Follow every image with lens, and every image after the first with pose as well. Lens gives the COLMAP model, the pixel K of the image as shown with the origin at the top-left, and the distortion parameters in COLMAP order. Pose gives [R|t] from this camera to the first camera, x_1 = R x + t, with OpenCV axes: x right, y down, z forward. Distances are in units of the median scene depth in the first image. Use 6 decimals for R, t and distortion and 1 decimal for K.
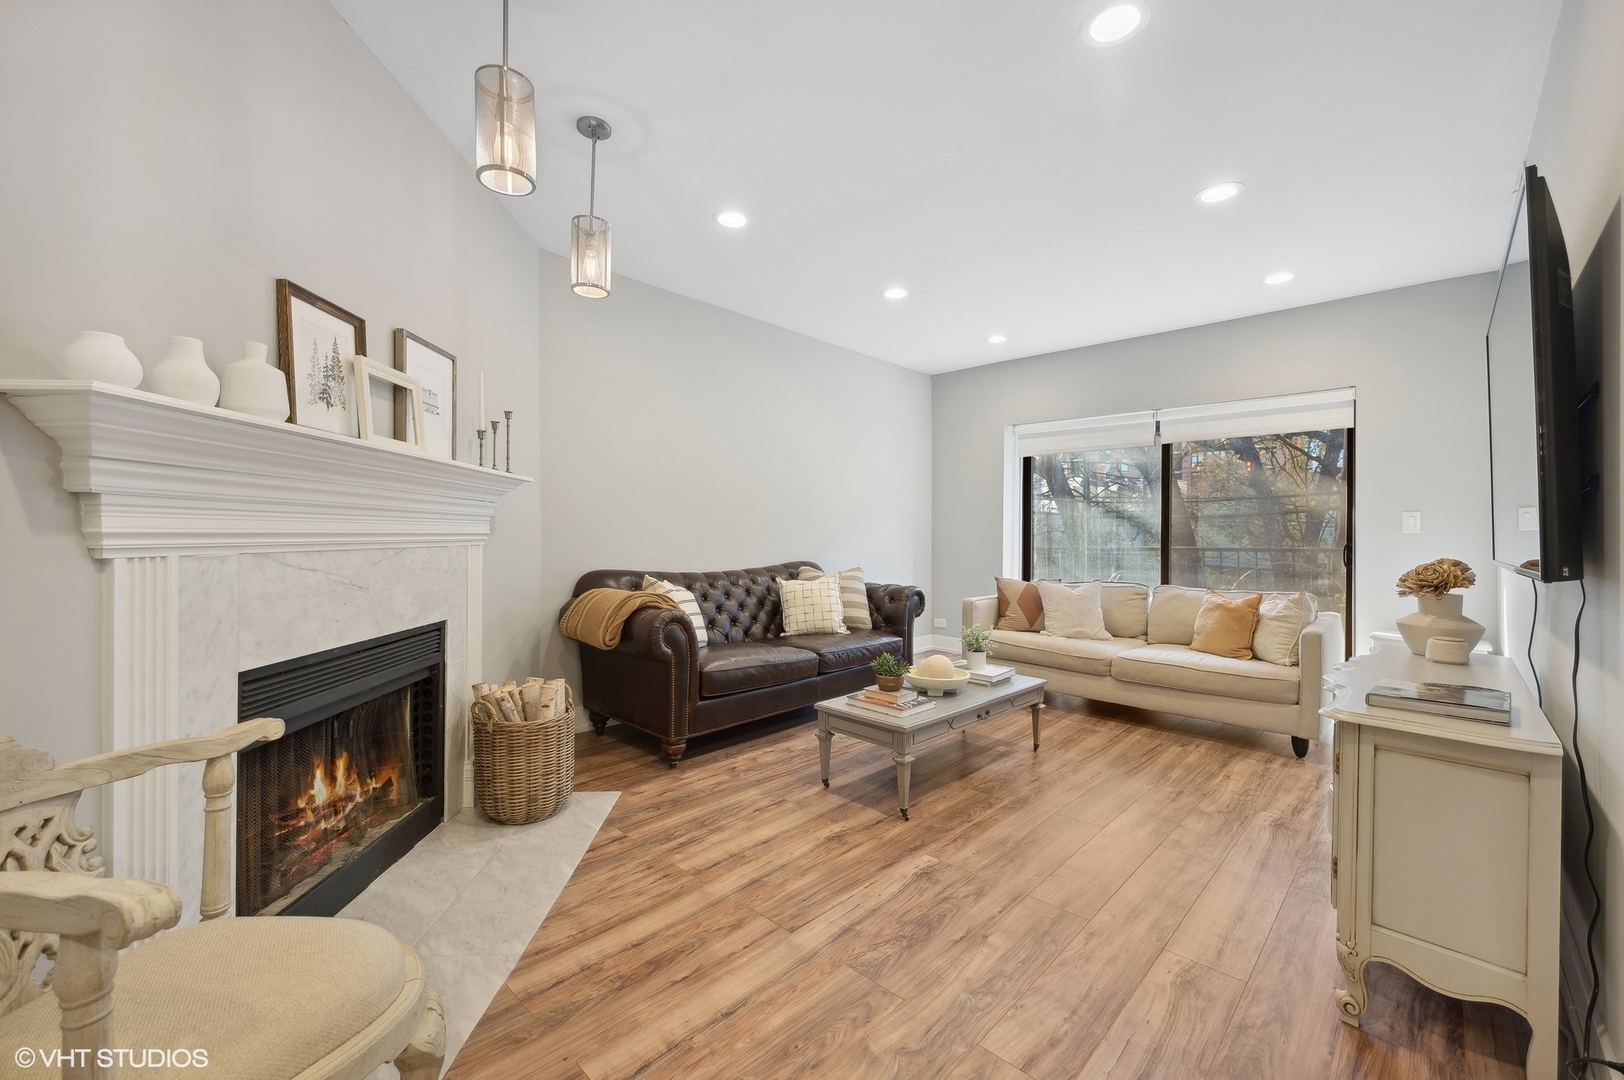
lens RADIAL K [[660.5, 0, 812.0], [0, 660.5, 540.0], [0, 0, 1]] dist [0.010502, -0.000055]
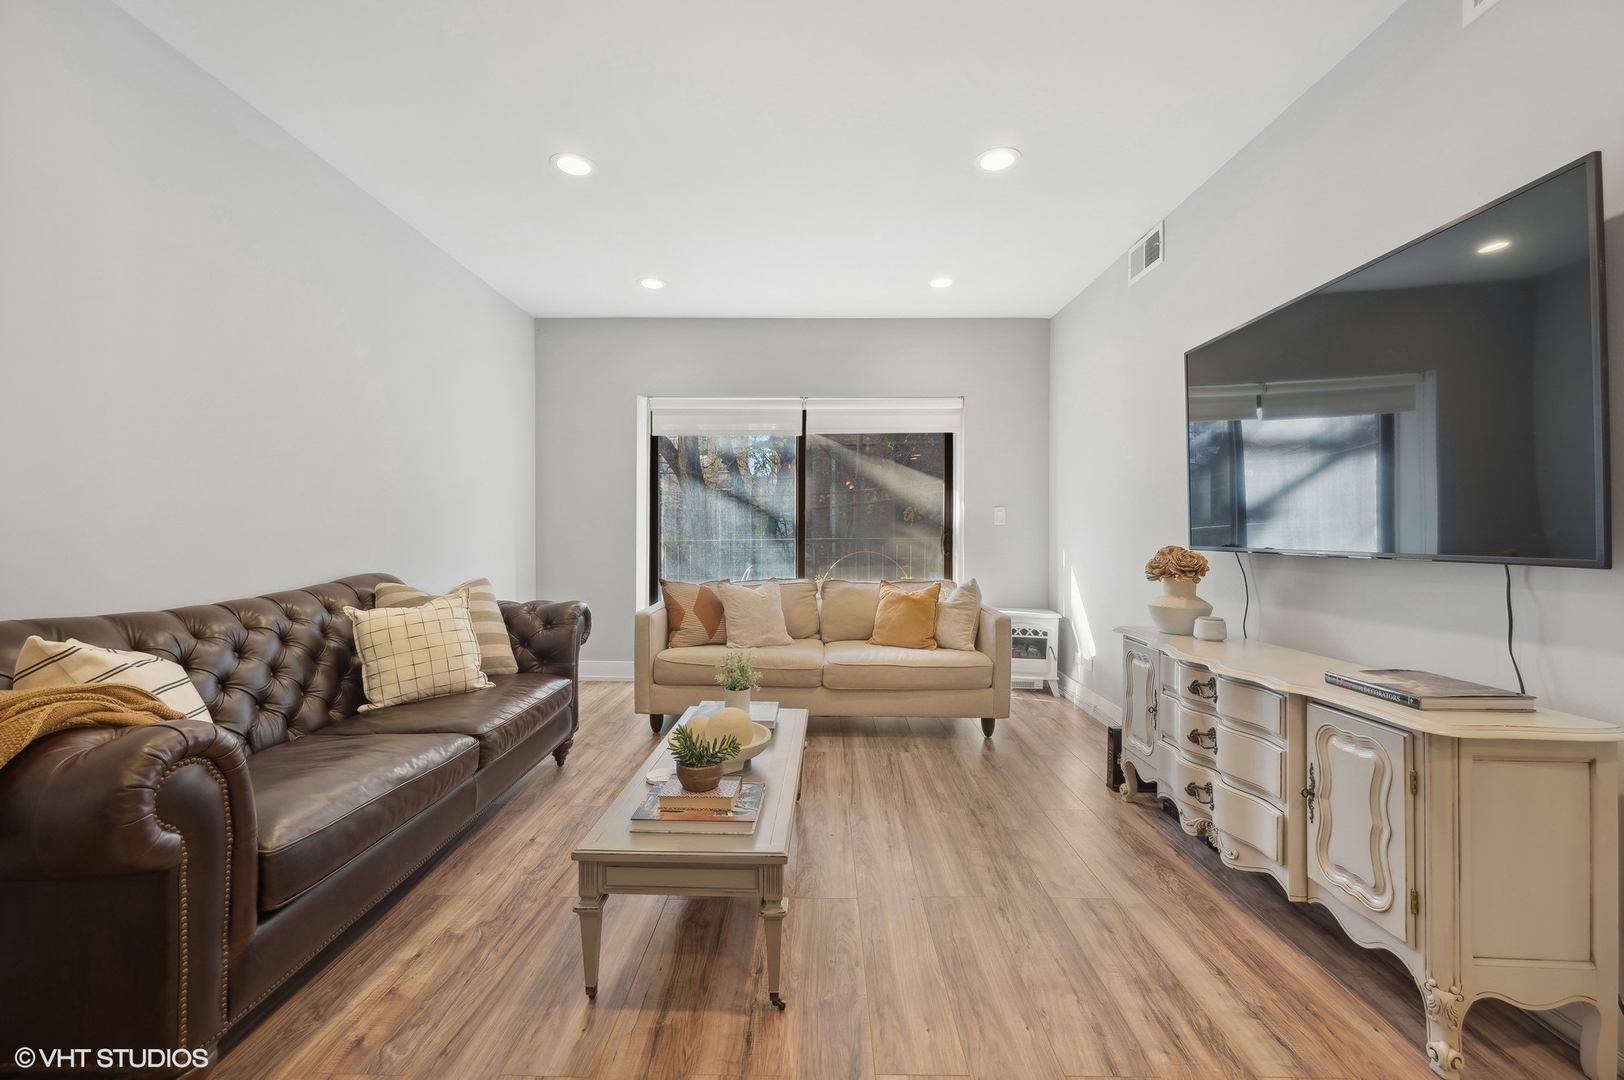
lens RADIAL K [[656.6, 0, 814.0], [0, 656.6, 532.3], [0, 0, 1]] dist [0.001171, 0.000117]
pose [[0.732597, -0.008108, 0.680614, -0.143189], [0.009733, 0.999952, 0.001436, -0.002123], [-0.680593, 0.005572, 0.732641, 0.337420]]
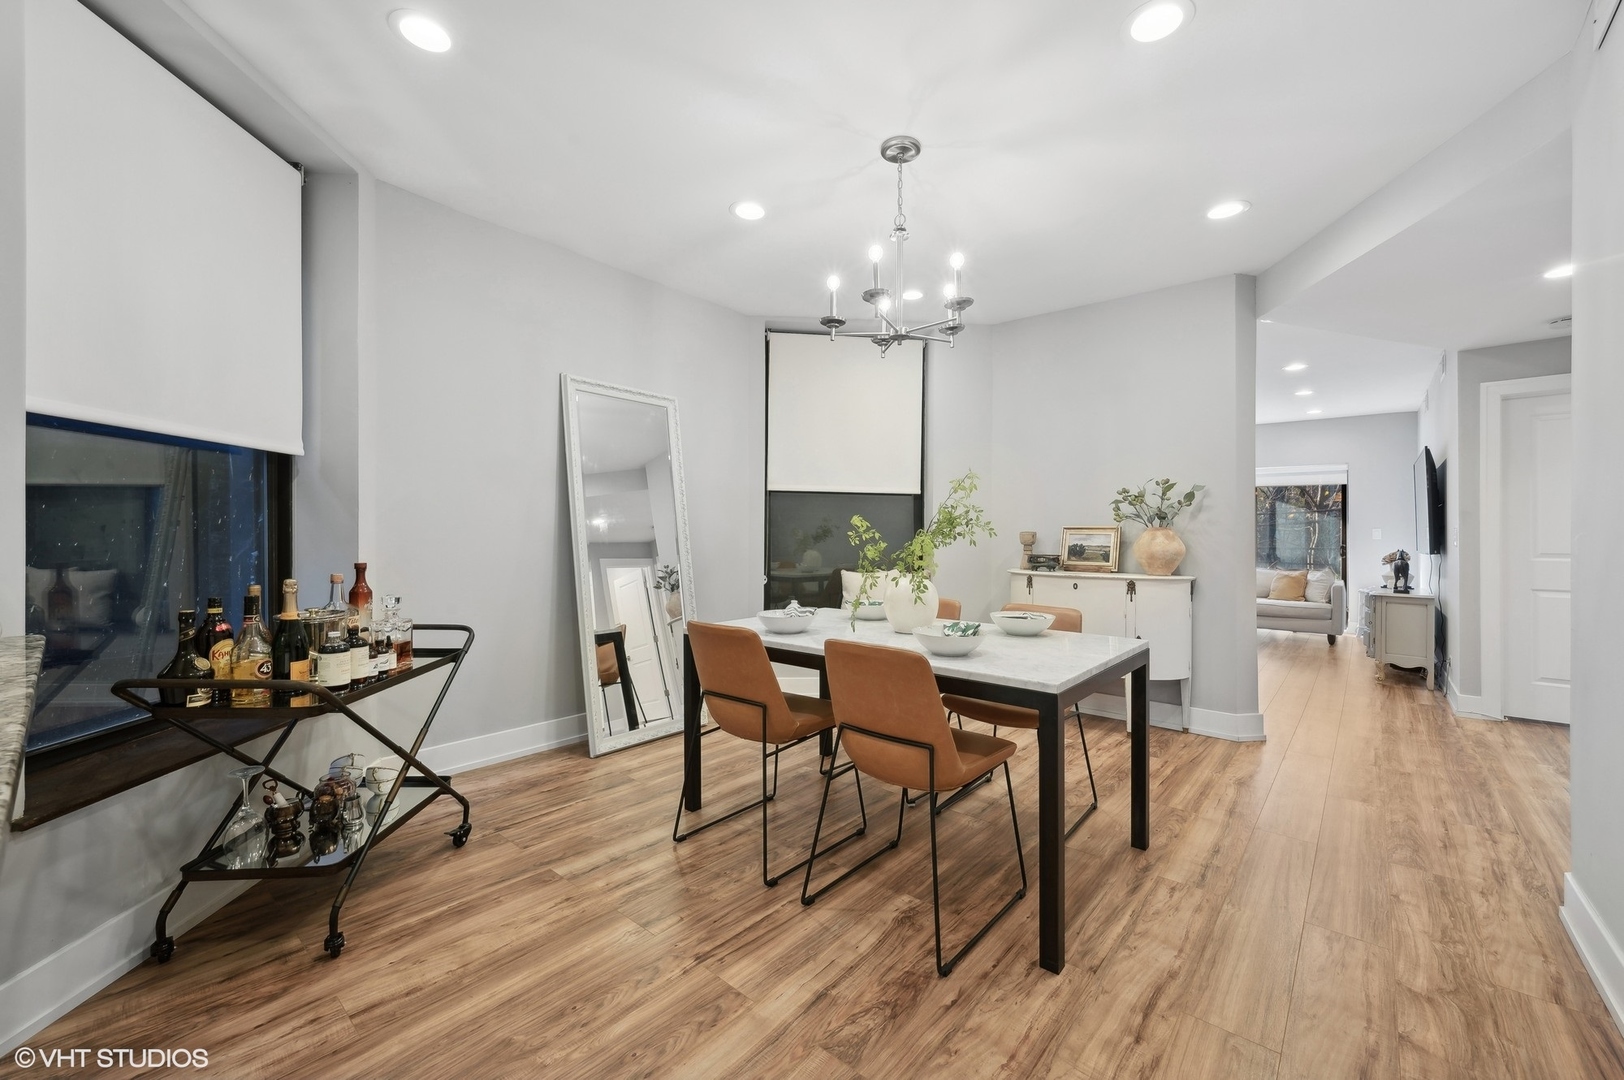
lens RADIAL K [[647.2, 0, 812.2], [0, 647.2, 553.0], [0, 0, 1]] dist [-0.000659, -0.000050]
pose [[0.998517, -0.003133, 0.054355, -0.851626], [0.003036, 0.999994, 0.001869, 0.019848], [-0.054360, -0.001701, 0.998520, -0.807348]]
